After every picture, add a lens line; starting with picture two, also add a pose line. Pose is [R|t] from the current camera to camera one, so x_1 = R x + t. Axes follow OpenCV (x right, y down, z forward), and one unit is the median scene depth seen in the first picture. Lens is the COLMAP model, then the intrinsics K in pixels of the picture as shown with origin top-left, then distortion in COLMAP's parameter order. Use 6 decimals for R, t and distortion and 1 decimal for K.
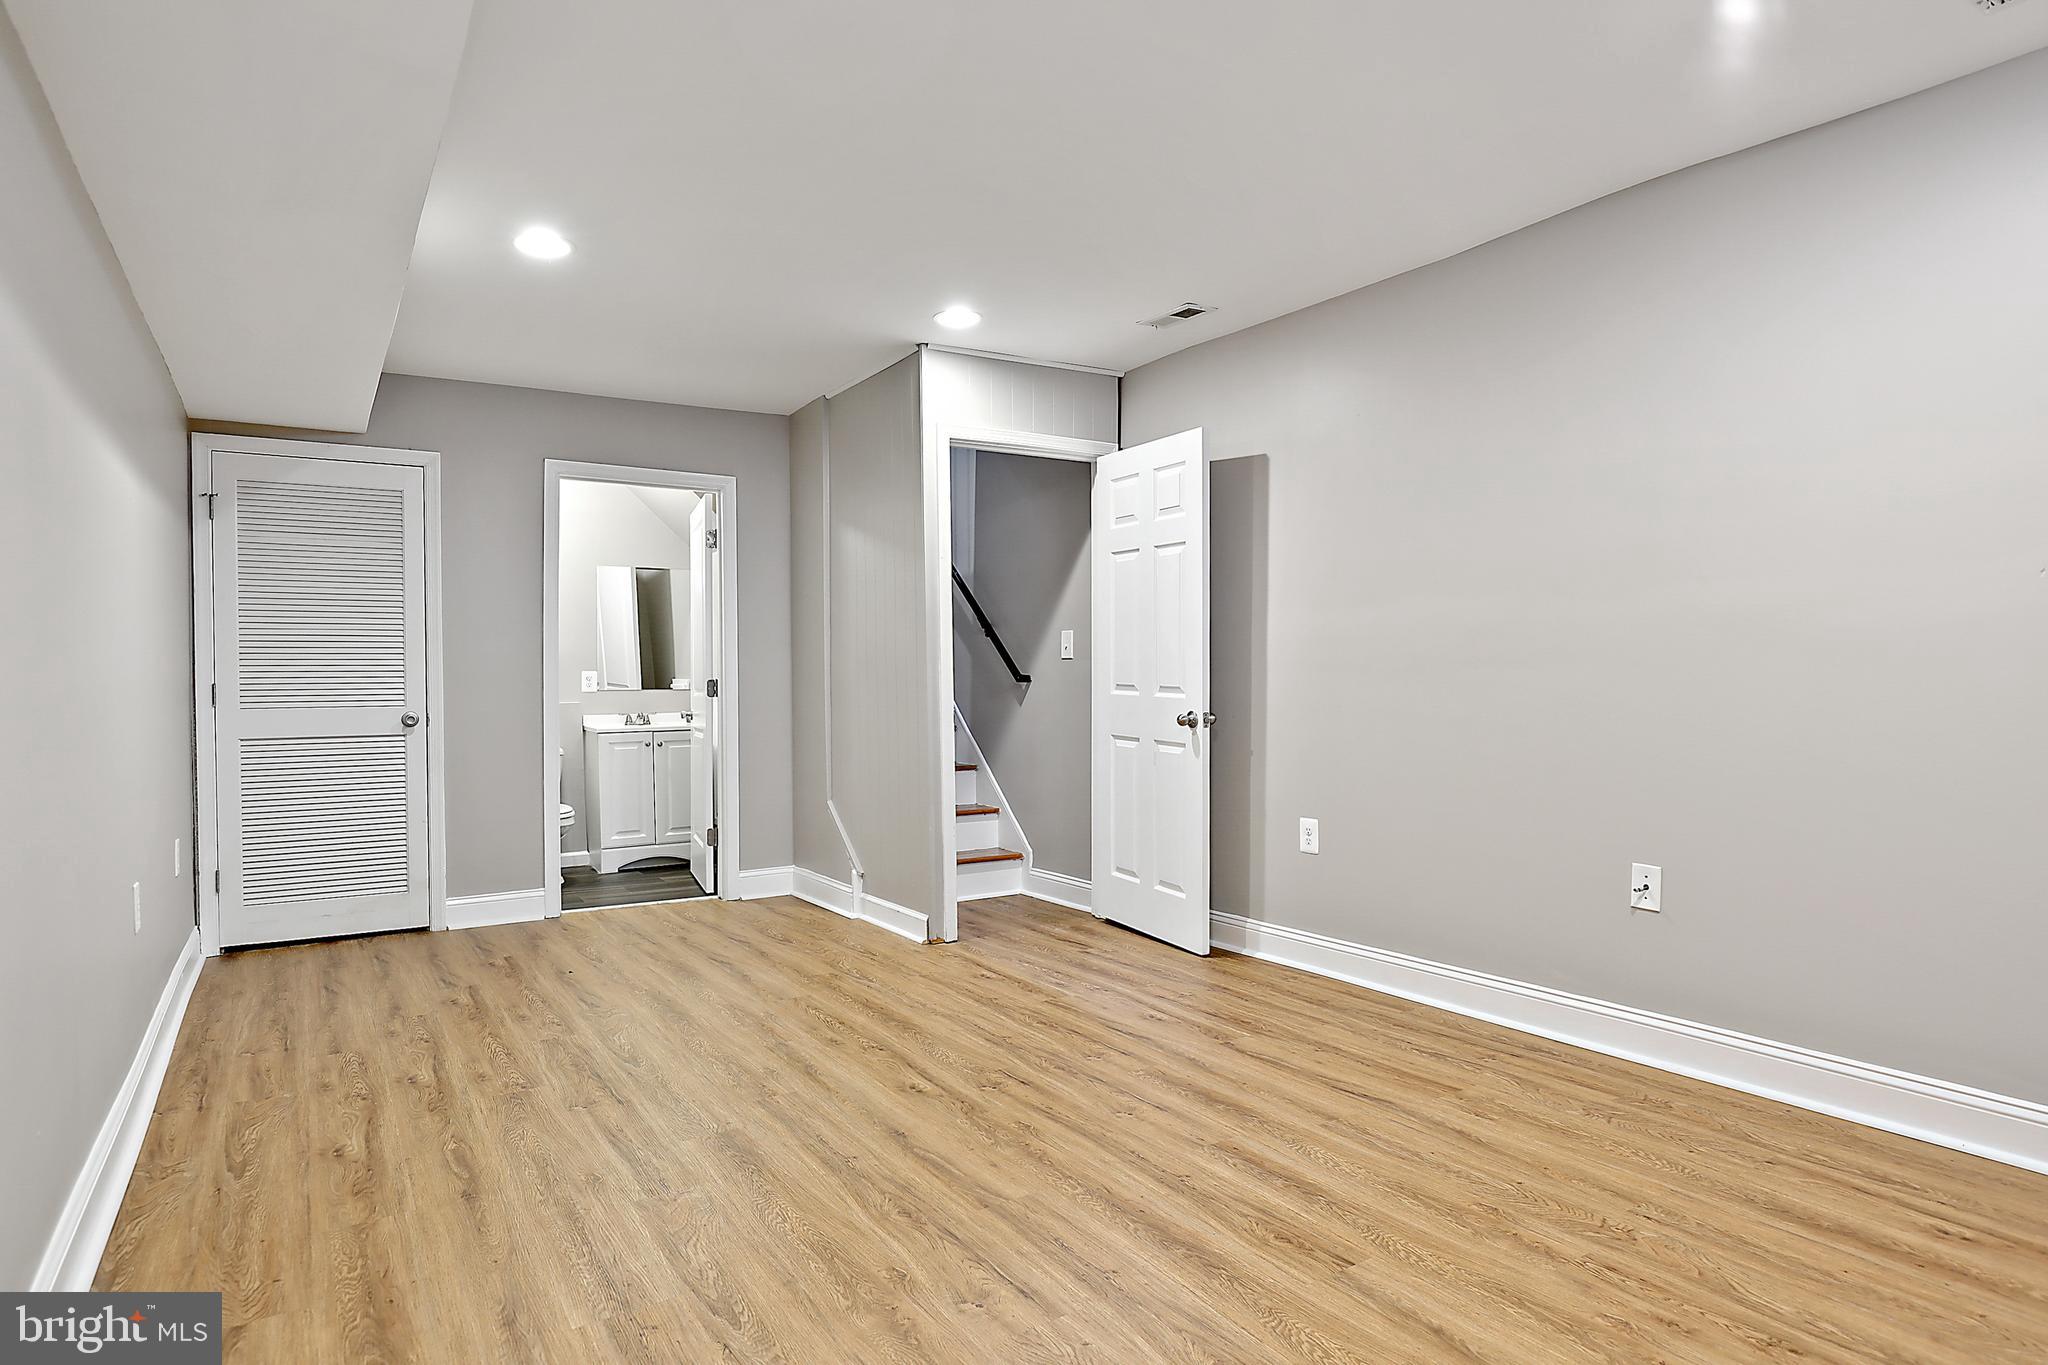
lens RADIAL K [[1143.8, 0, 1026.4], [0, 1143.8, 697.2], [0, 0, 1]] dist [-0.013708, 0.001005]
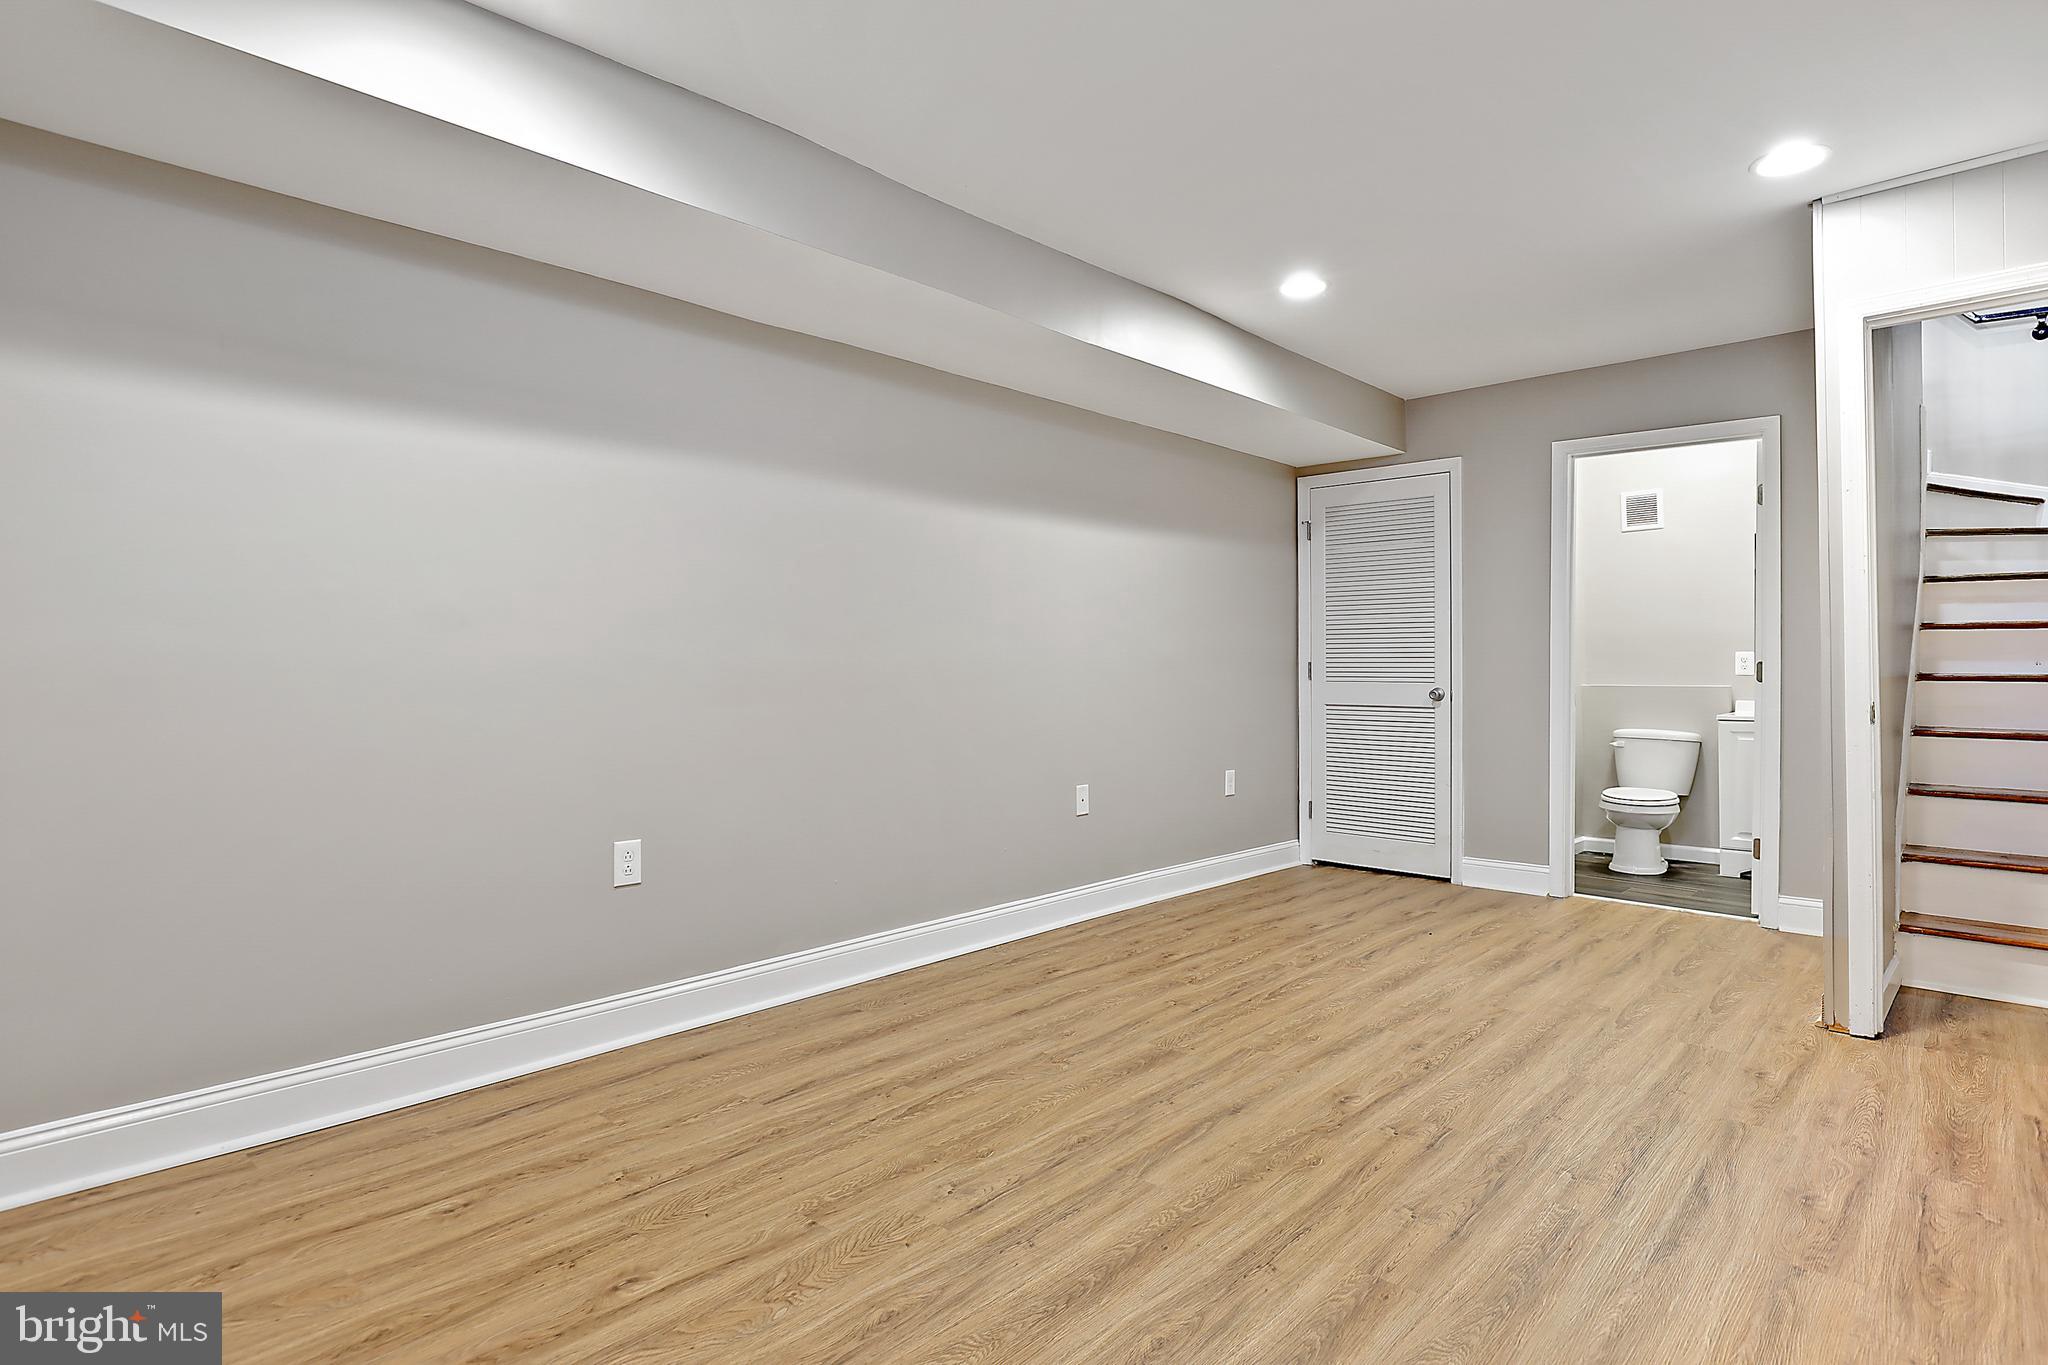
lens RADIAL K [[1110.6, 0, 1024.0], [0, 1110.6, 682.5], [0, 0, 1]] dist [-0.013722, 0.001086]
pose [[0.251054, 0.023209, -0.967695, 0.479359], [-0.019613, 0.999629, 0.018887, -0.005832], [0.967774, 0.014238, 0.251416, 0.350467]]
